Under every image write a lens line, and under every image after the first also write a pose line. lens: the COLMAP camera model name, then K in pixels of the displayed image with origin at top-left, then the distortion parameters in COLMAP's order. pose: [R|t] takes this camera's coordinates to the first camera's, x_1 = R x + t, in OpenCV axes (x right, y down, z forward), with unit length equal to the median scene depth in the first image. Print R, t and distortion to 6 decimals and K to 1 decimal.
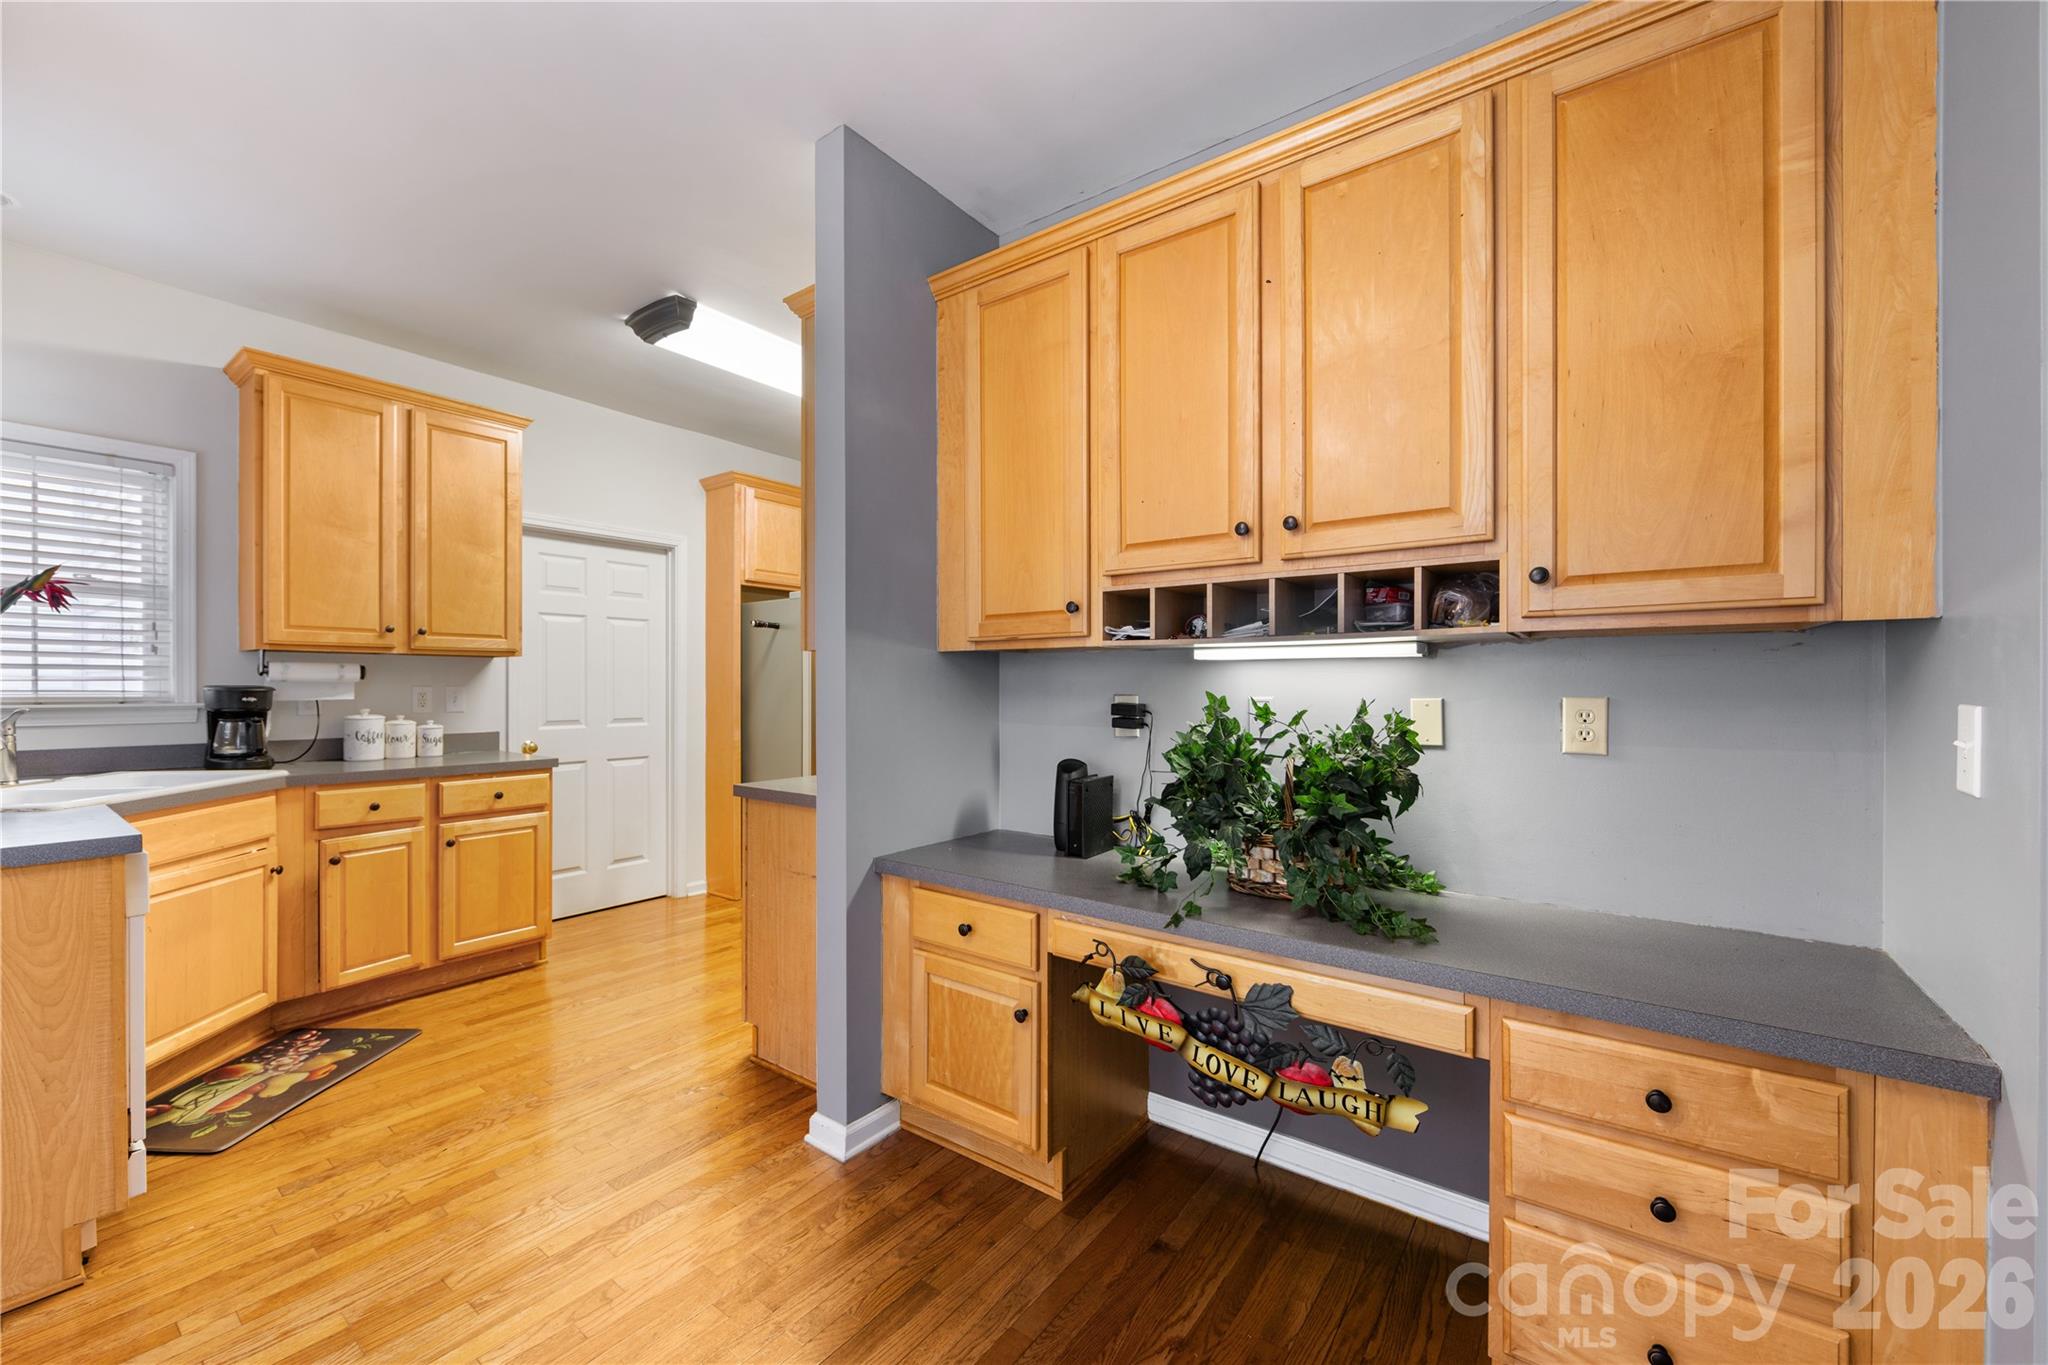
lens RADIAL K [[802.9, 0, 1022.1], [0, 802.9, 686.9], [0, 0, 1]] dist [-0.001776, -0.000431]
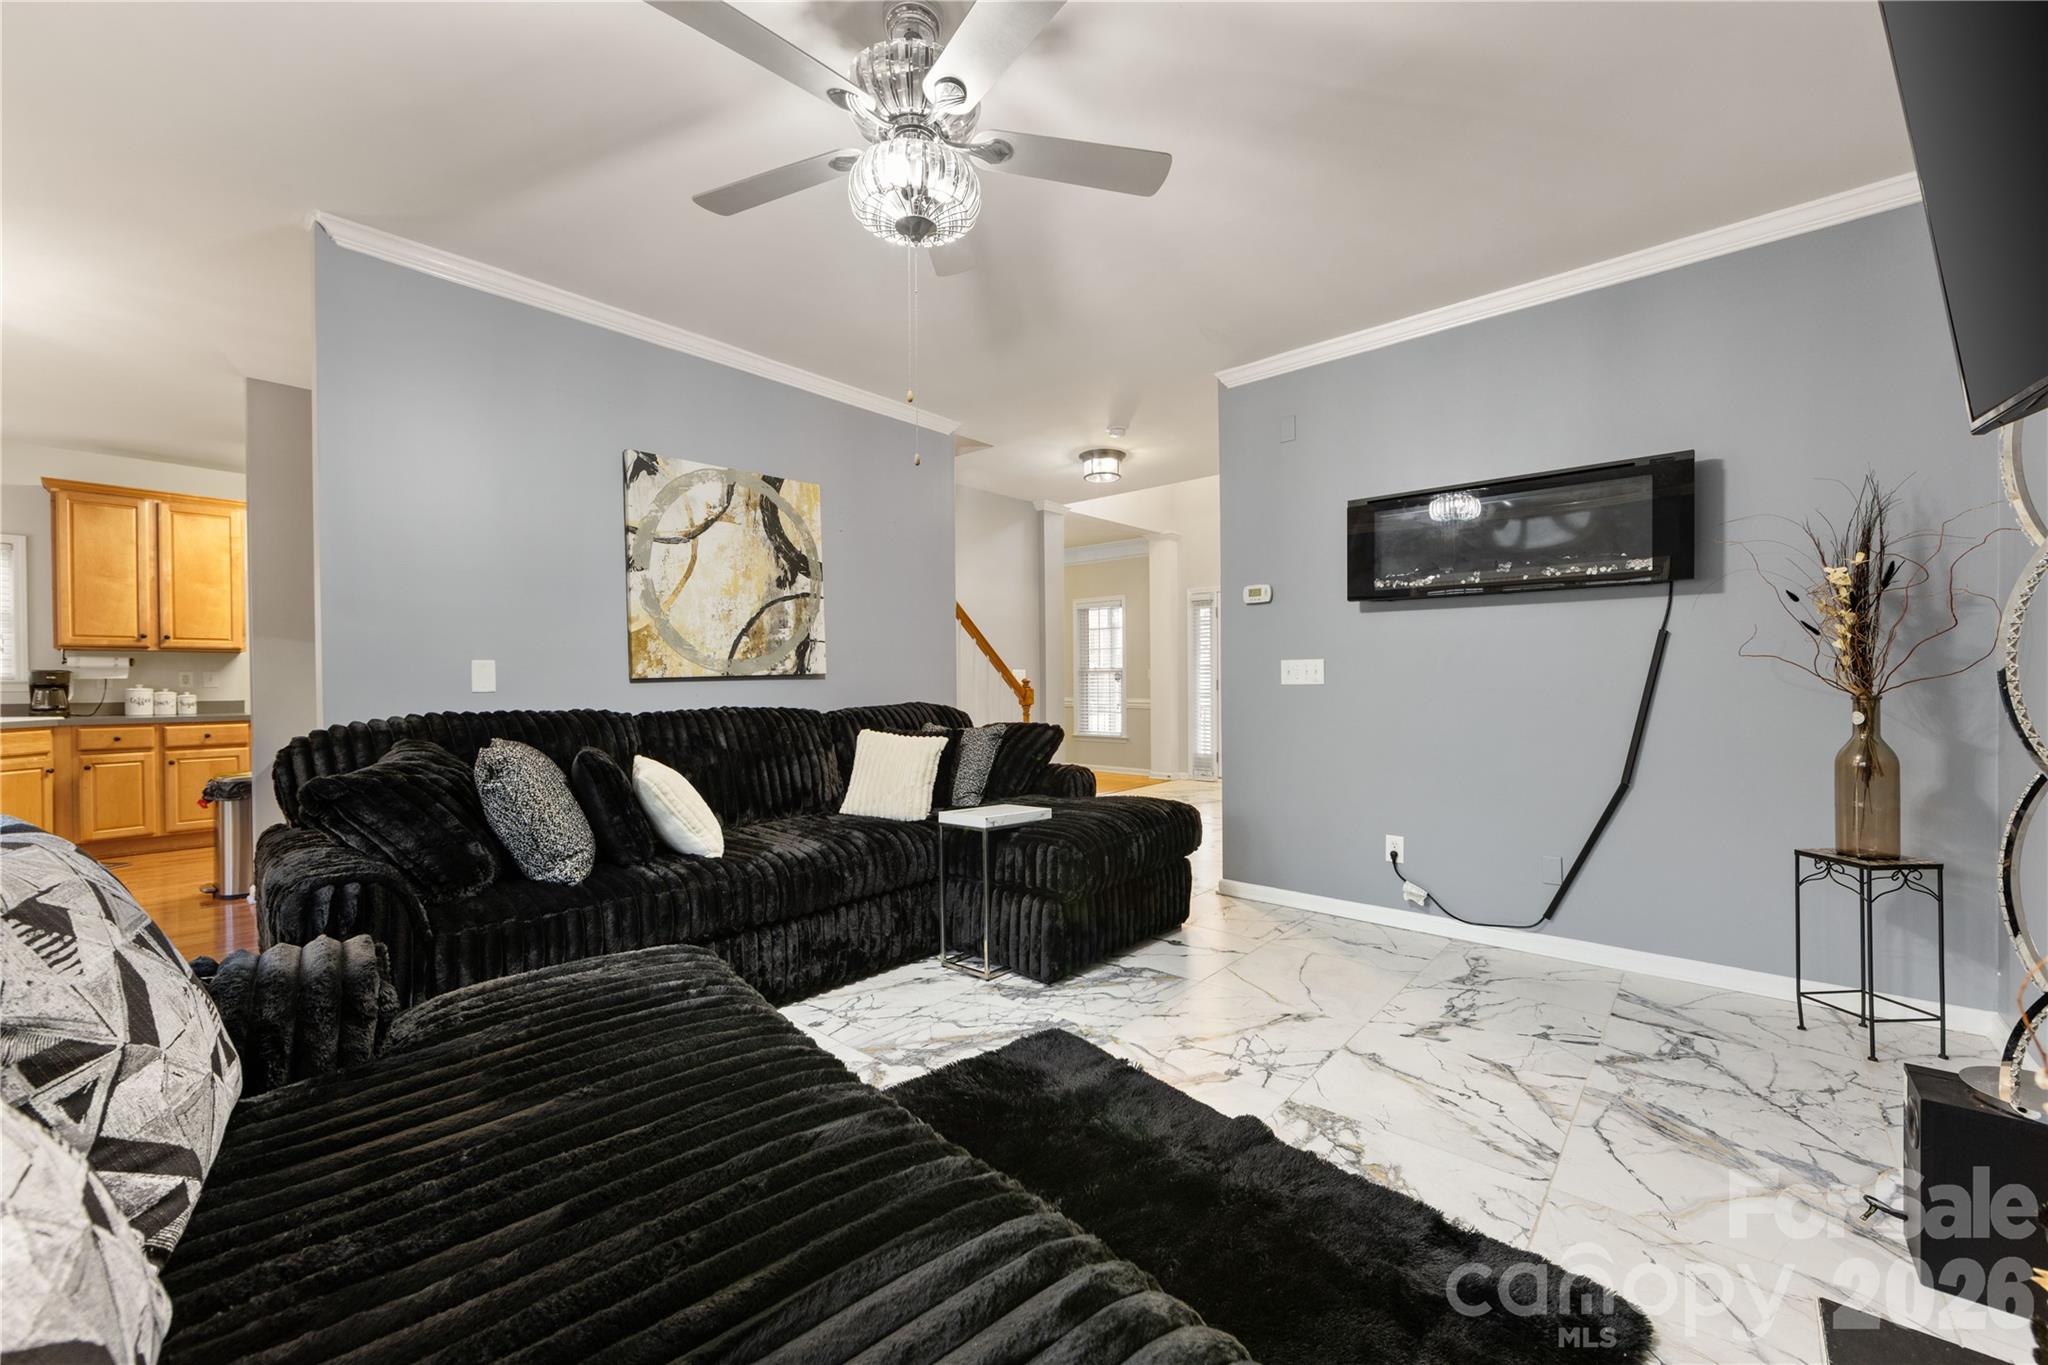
lens RADIAL K [[807.1, 0, 1021.1], [0, 807.1, 689.3], [0, 0, 1]] dist [-0.001233, -0.000273]
pose [[0.996464, -0.005952, -0.083808, 1.300423], [0.006620, 0.999948, 0.007693, 0.042164], [0.083757, -0.008220, 0.996452, -0.577602]]
